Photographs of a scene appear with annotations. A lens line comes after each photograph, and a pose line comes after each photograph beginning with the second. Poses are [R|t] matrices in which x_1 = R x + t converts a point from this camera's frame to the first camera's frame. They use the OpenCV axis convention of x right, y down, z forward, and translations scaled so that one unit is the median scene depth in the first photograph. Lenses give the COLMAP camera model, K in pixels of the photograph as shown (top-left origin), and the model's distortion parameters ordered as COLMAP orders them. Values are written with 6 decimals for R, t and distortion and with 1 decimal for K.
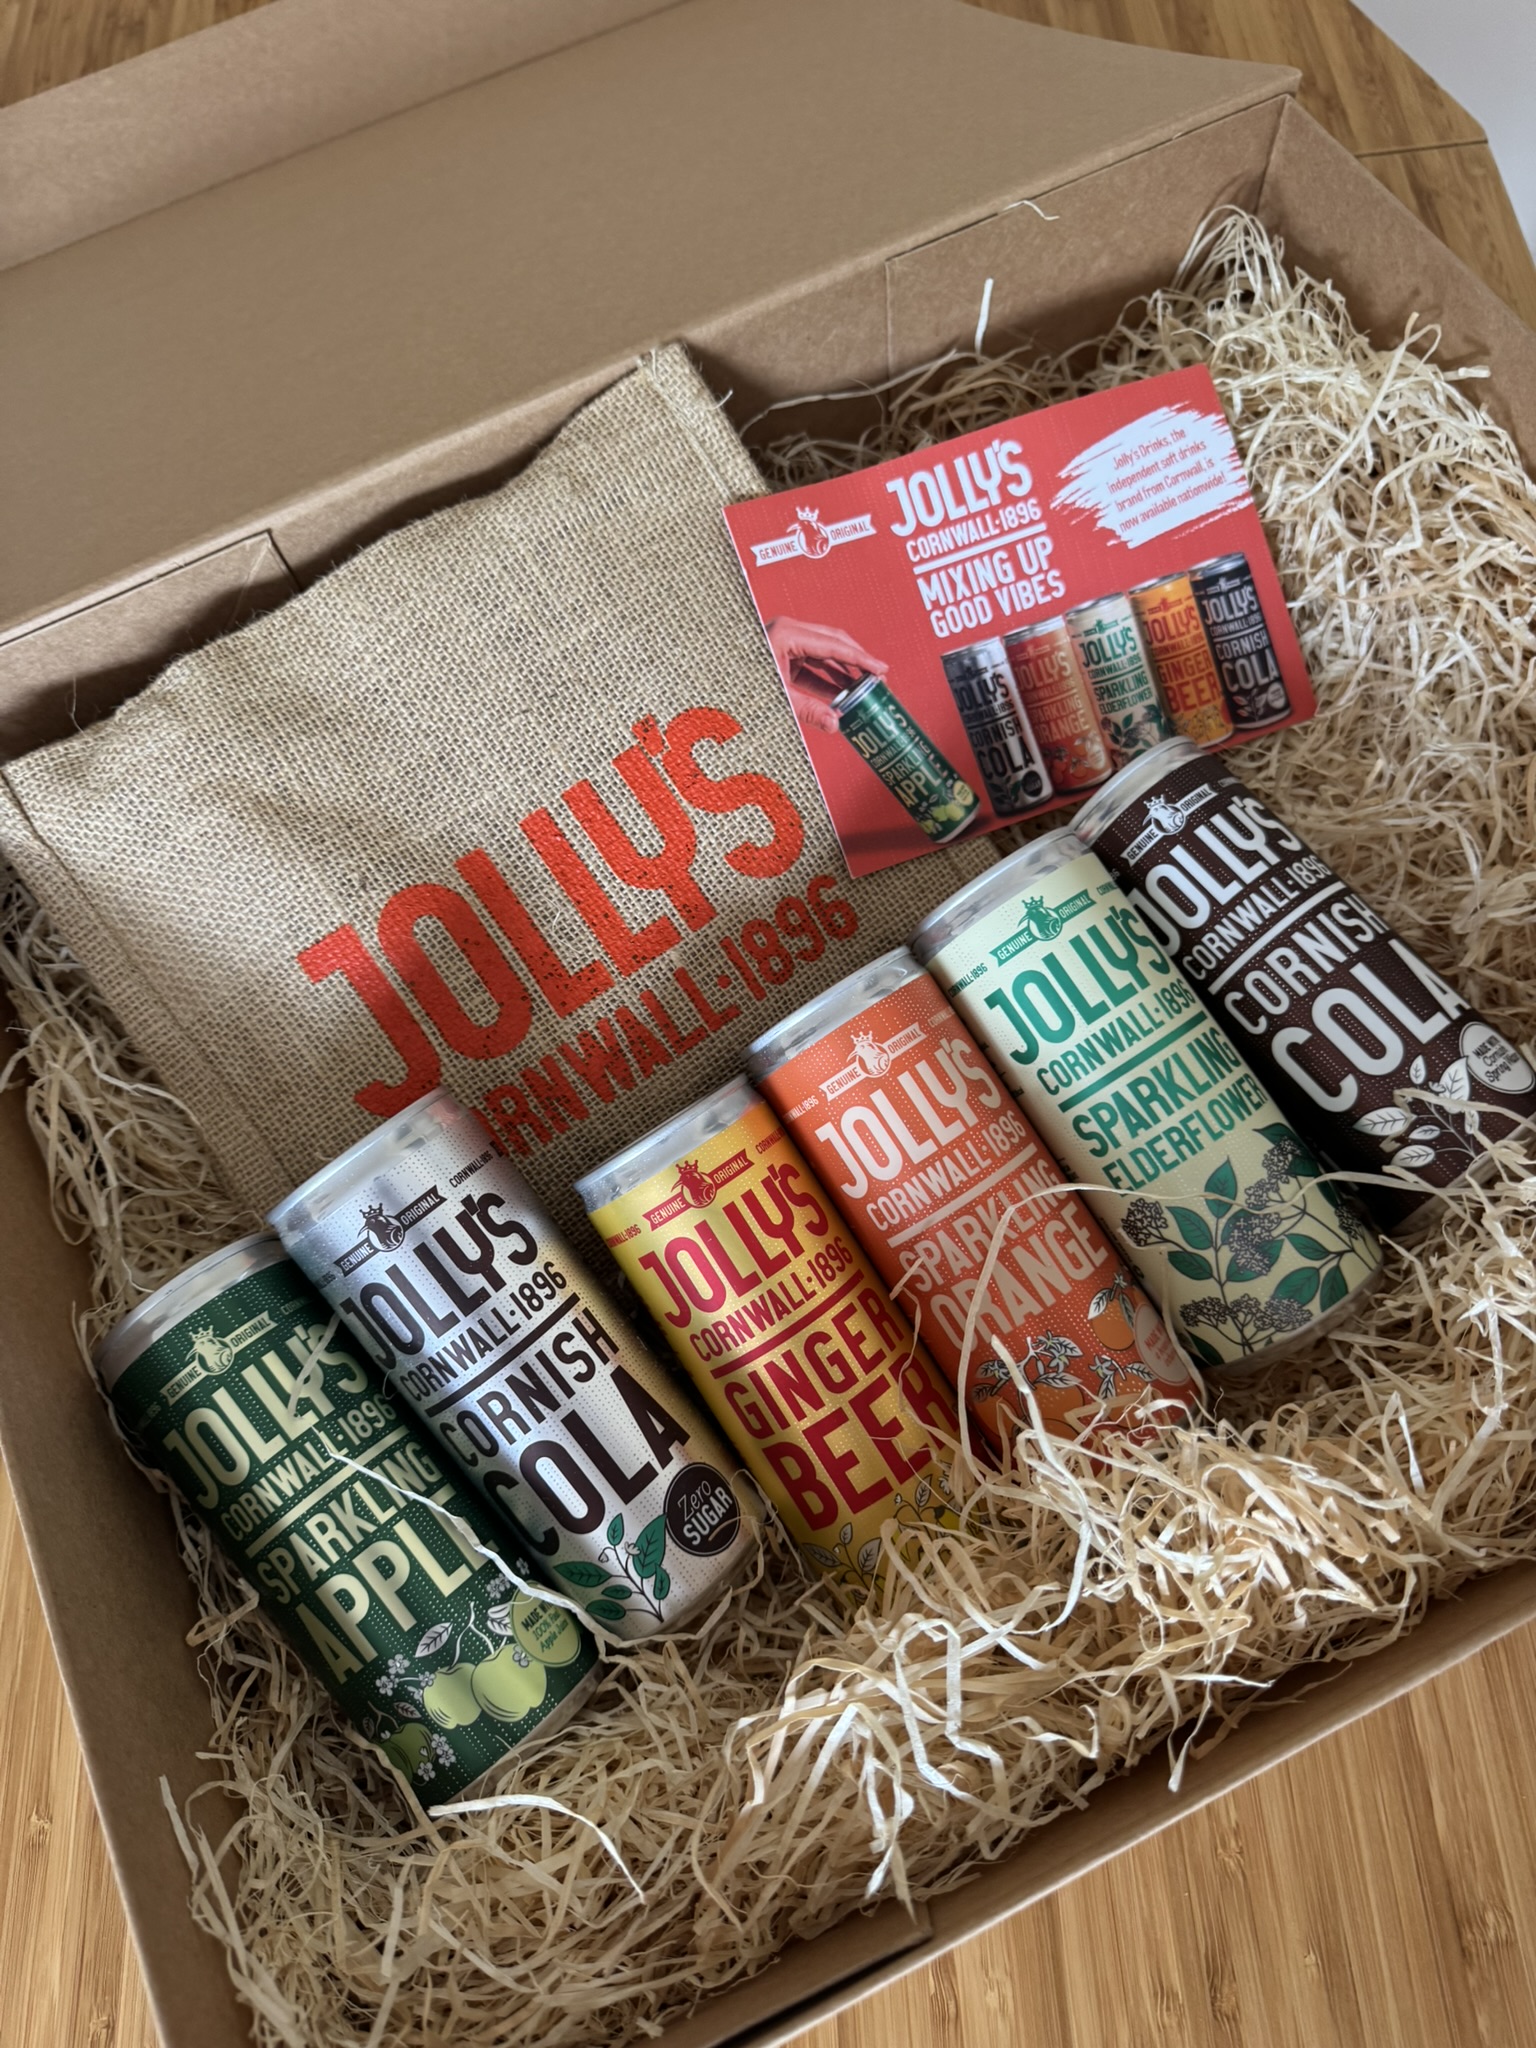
lens RADIAL K [[1447.8, 0, 776.2], [0, 1447.8, 1019.1], [0, 0, 1]] dist [0.113480, -0.250164]
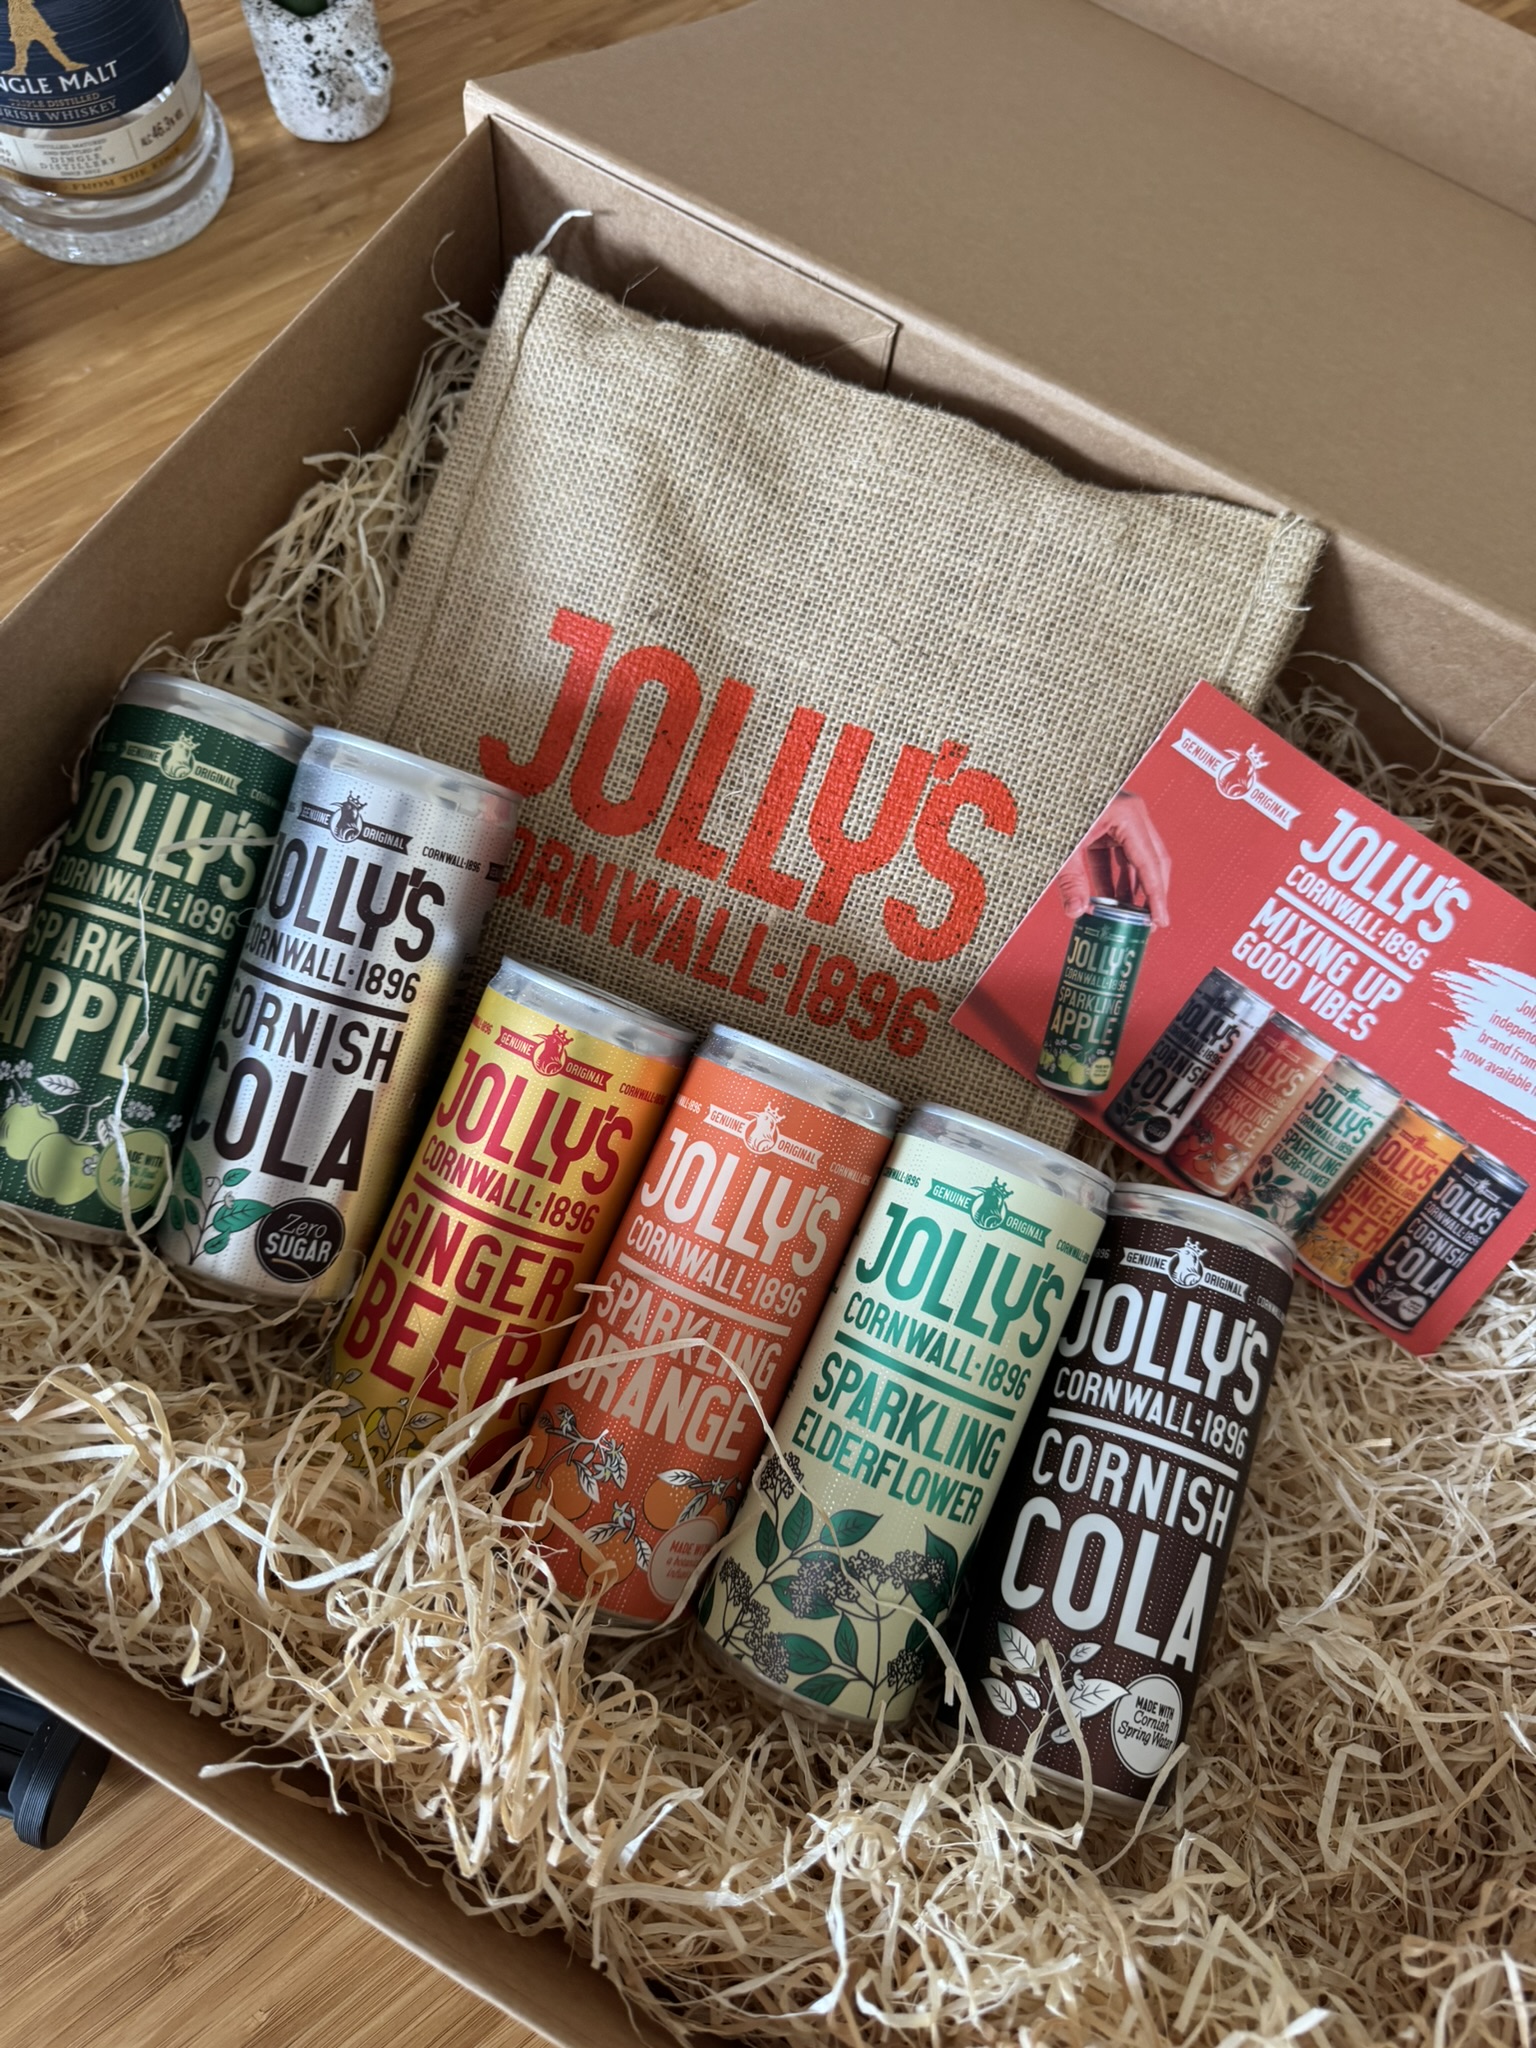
lens RADIAL K [[1455.0, 0, 774.1], [0, 1455.0, 1025.6], [0, 0, 1]] dist [0.094577, -0.212859]
pose [[0.543231, 0.824121, -0.160388, 0.159355], [-0.816954, 0.562908, 0.125382, -0.133838], [0.193614, 0.062918, 0.979058, 0.060609]]
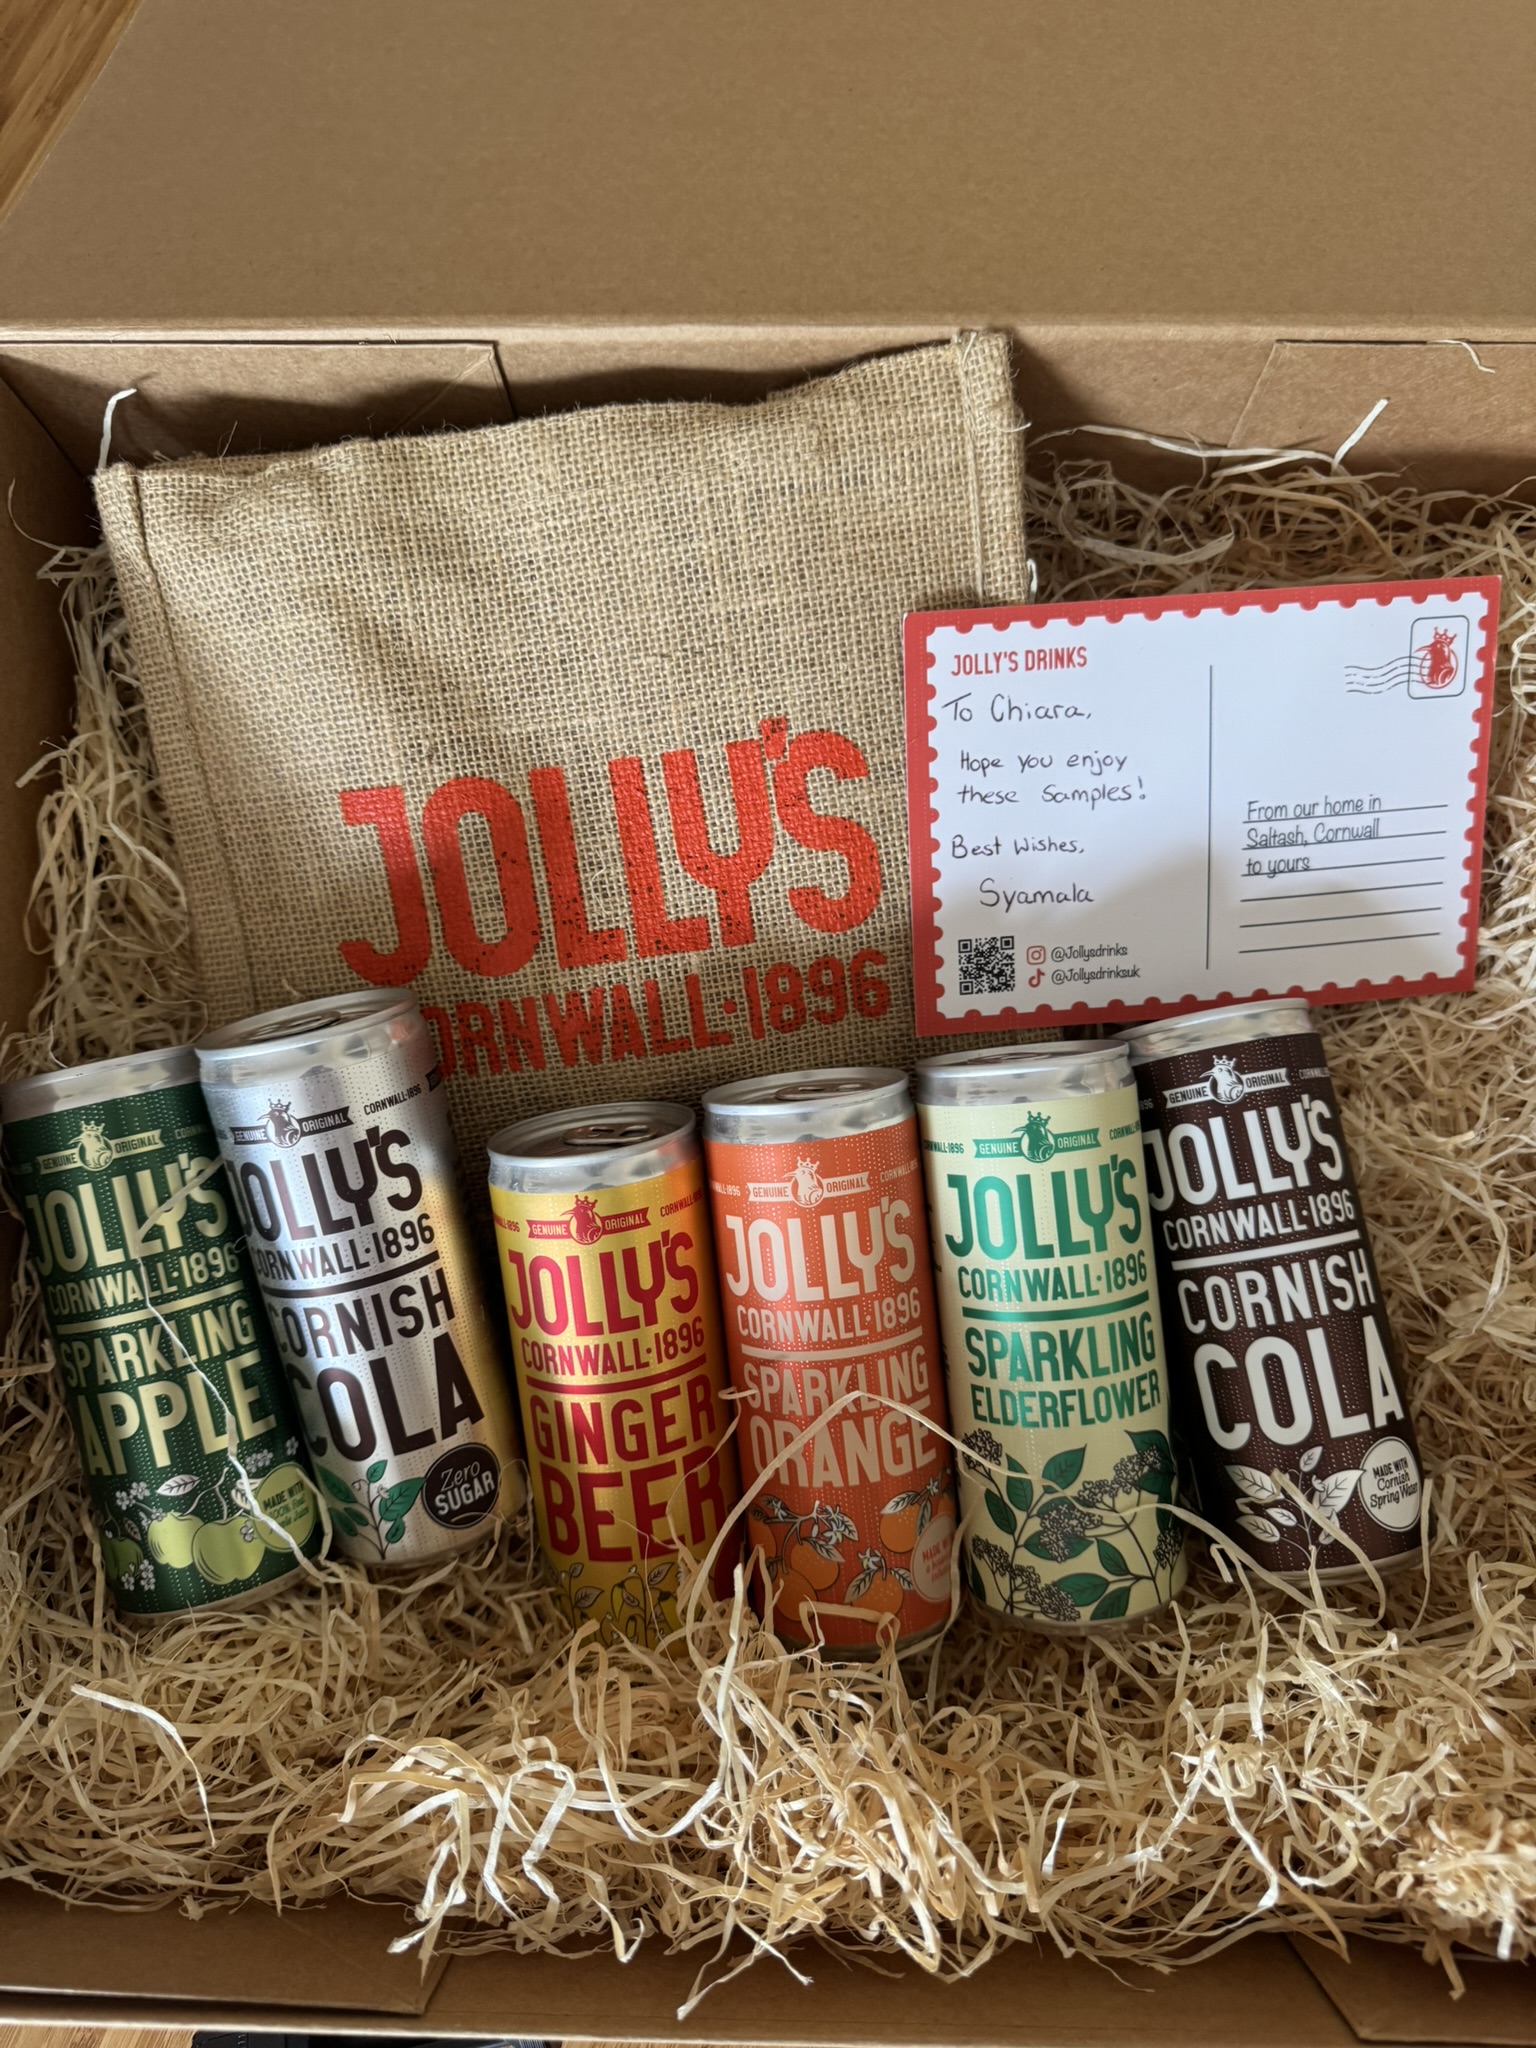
lens RADIAL K [[1444.9, 0, 768.0], [0, 1444.9, 1024.0], [0, 0, 1]] dist [0.091739, -0.207272]
pose [[0.888730, 0.457449, -0.029994, 0.021734], [-0.440561, 0.870347, 0.220005, -0.257565], [0.126746, -0.182311, 0.975037, 0.077409]]
